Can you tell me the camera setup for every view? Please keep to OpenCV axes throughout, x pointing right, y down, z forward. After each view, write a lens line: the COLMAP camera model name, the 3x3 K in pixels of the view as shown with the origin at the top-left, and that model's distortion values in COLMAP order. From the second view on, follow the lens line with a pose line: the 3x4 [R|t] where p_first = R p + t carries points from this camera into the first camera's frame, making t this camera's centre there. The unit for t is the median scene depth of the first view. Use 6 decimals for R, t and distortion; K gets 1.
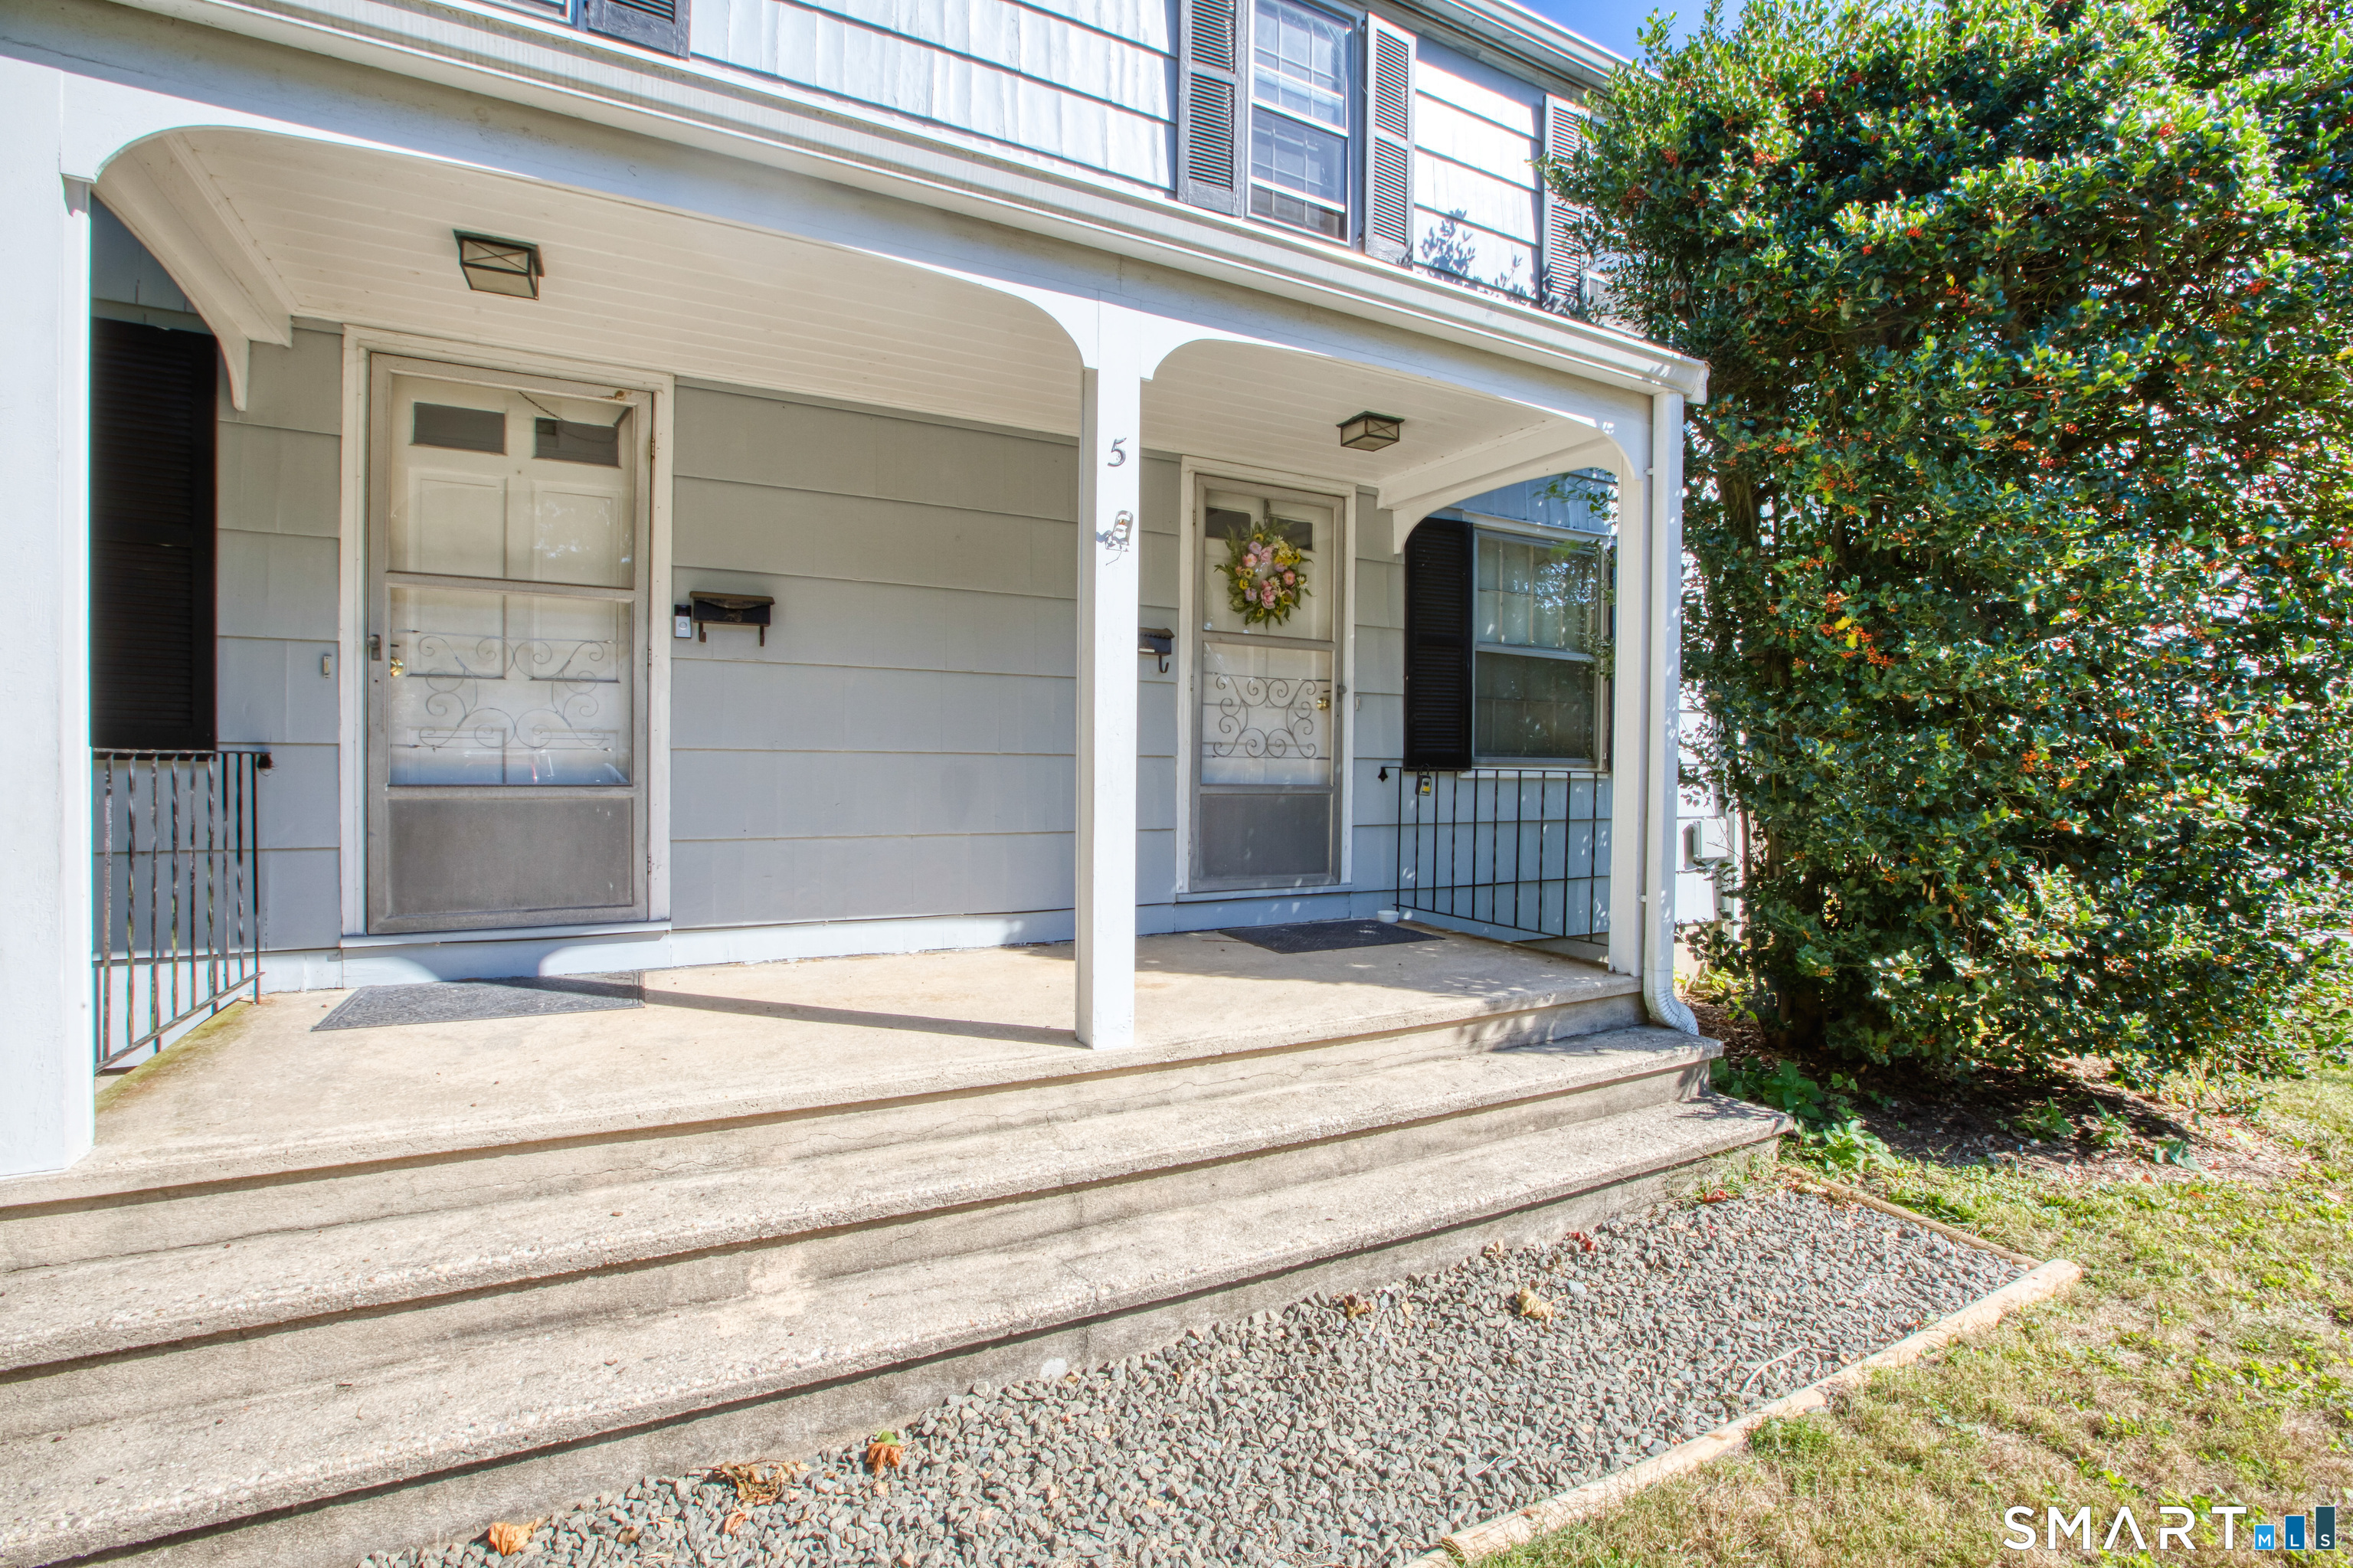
lens RADIAL K [[1058.1, 0, 1170.4], [0, 1058.1, 775.9], [0, 0, 1]] dist [-0.047469, 0.014093]
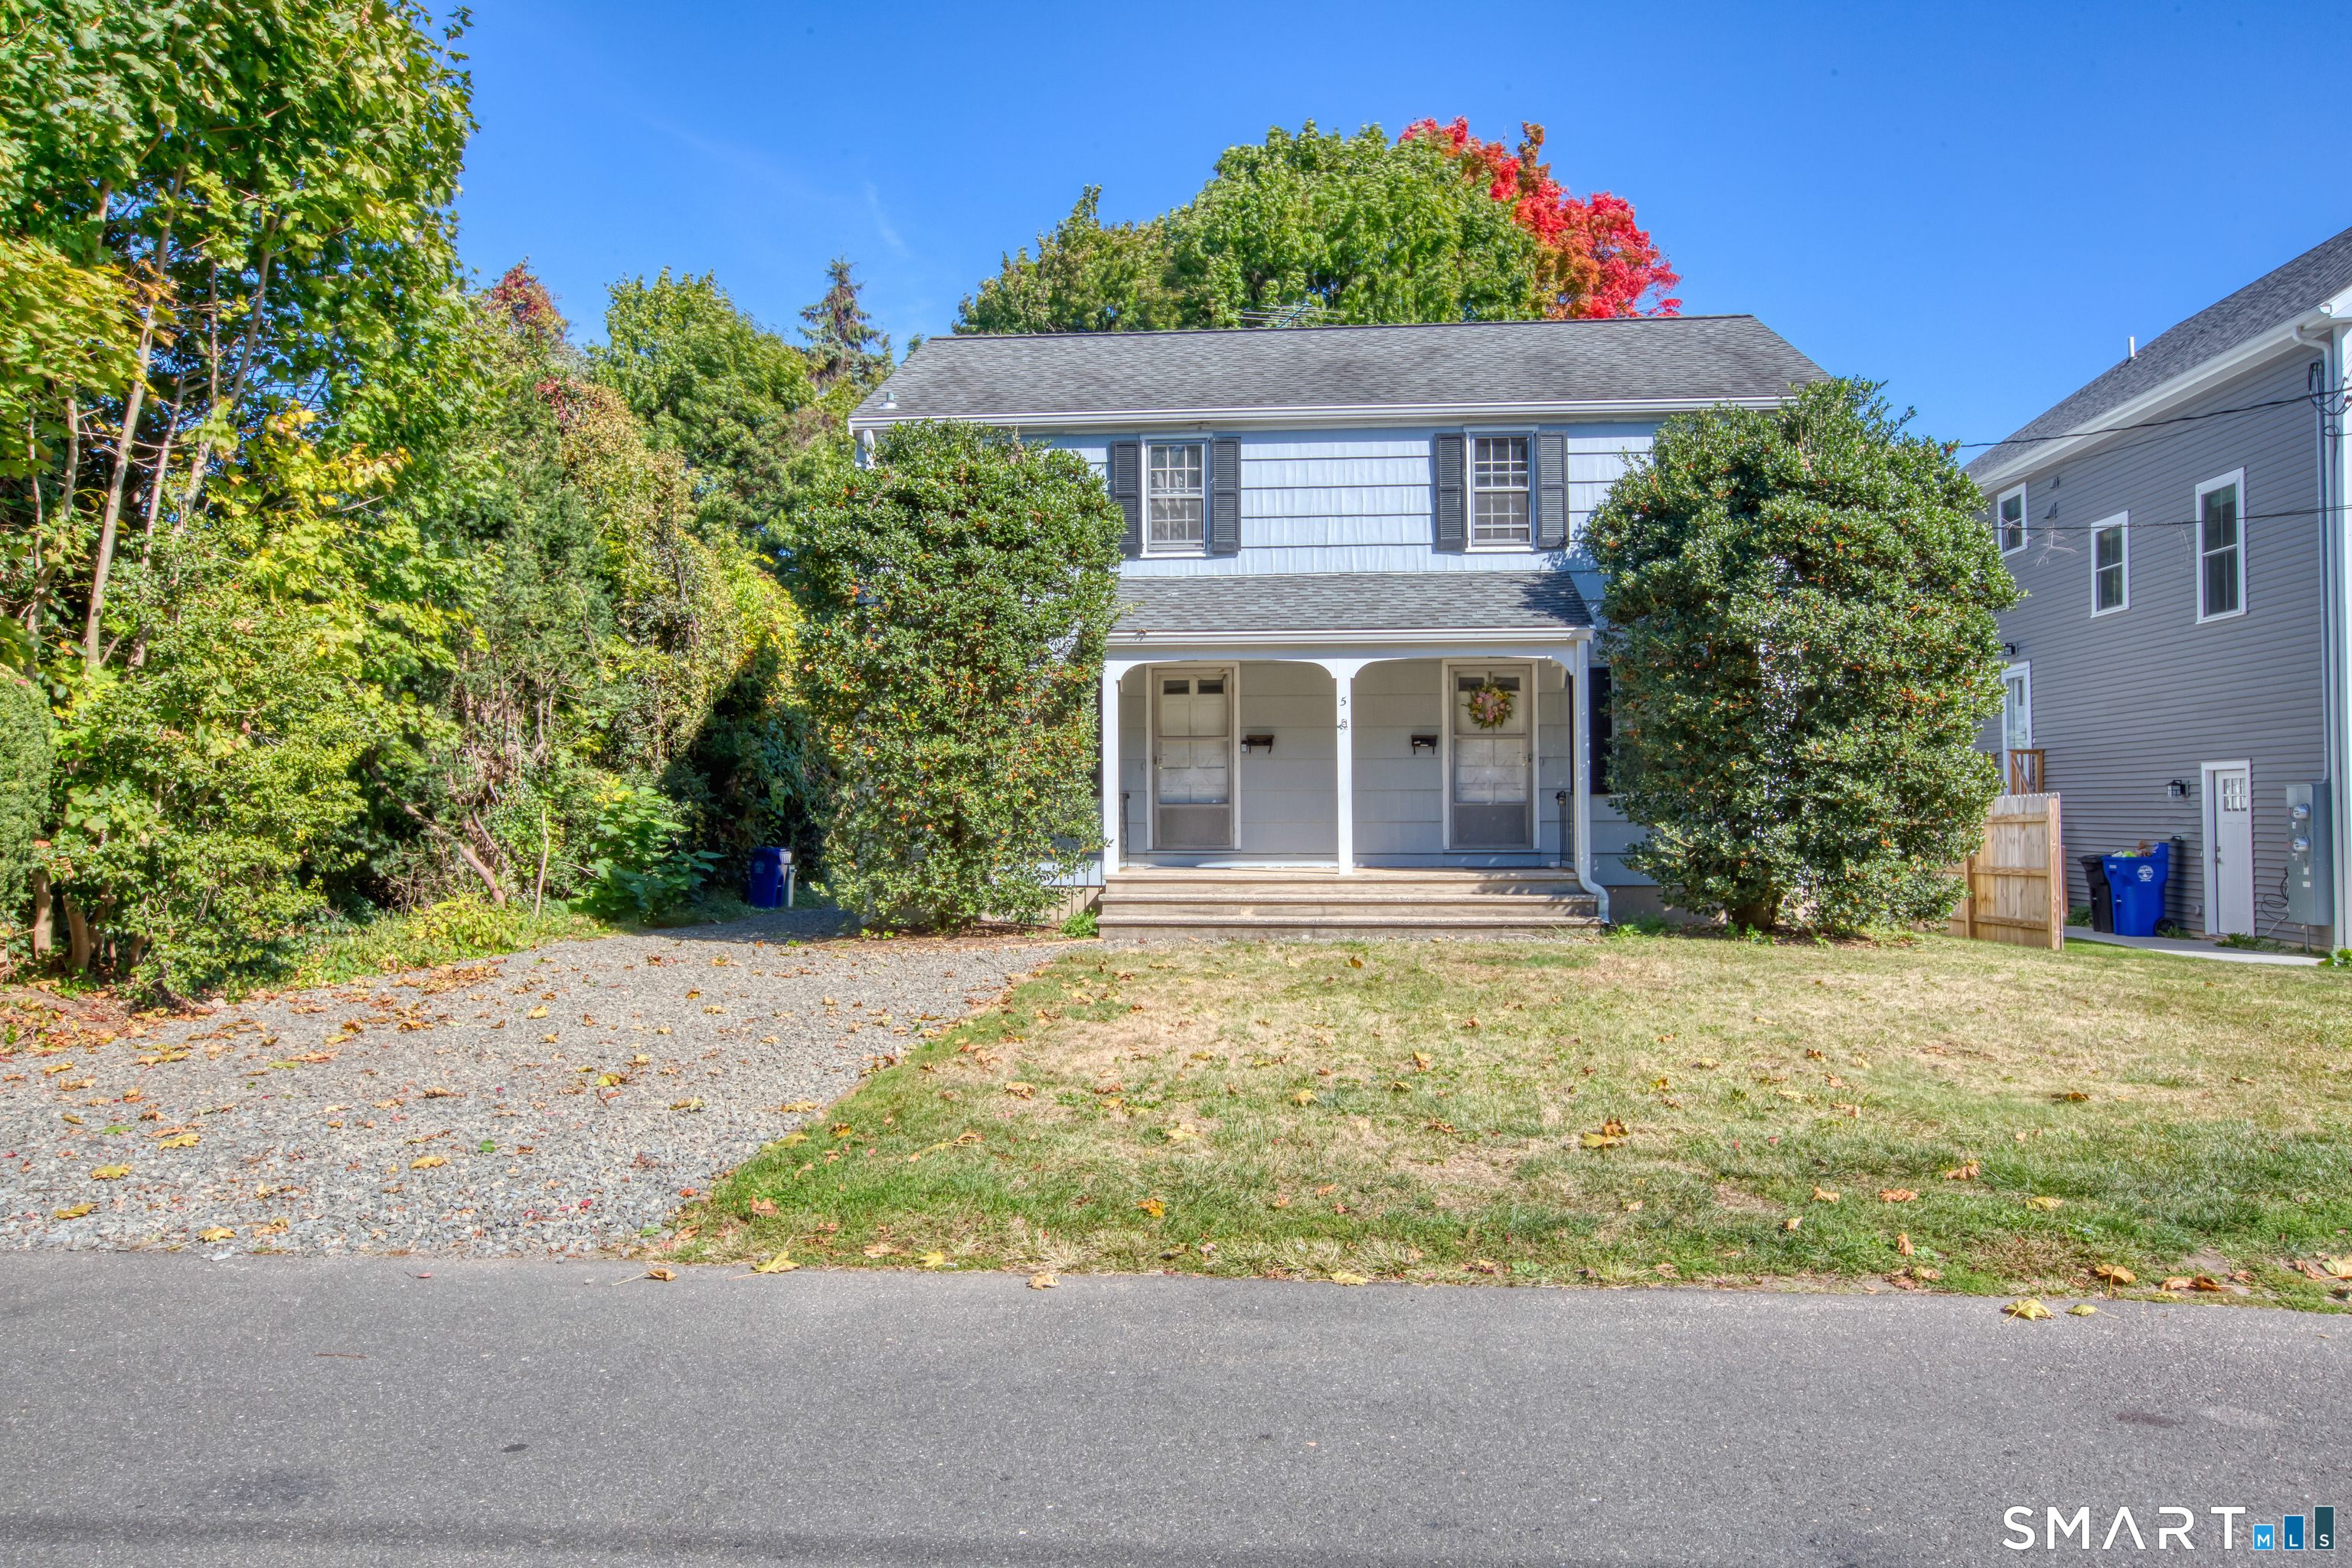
lens RADIAL K [[1820.8, 0, 1176.0], [0, 1820.8, 784.0], [0, 0, 1]] dist [-0.000001, -0.000025]
pose [[0.842910, -0.019832, -0.537689, 2.062015], [0.004453, 0.999543, -0.029887, 0.105250], [0.538036, 0.022797, 0.842614, -3.309194]]
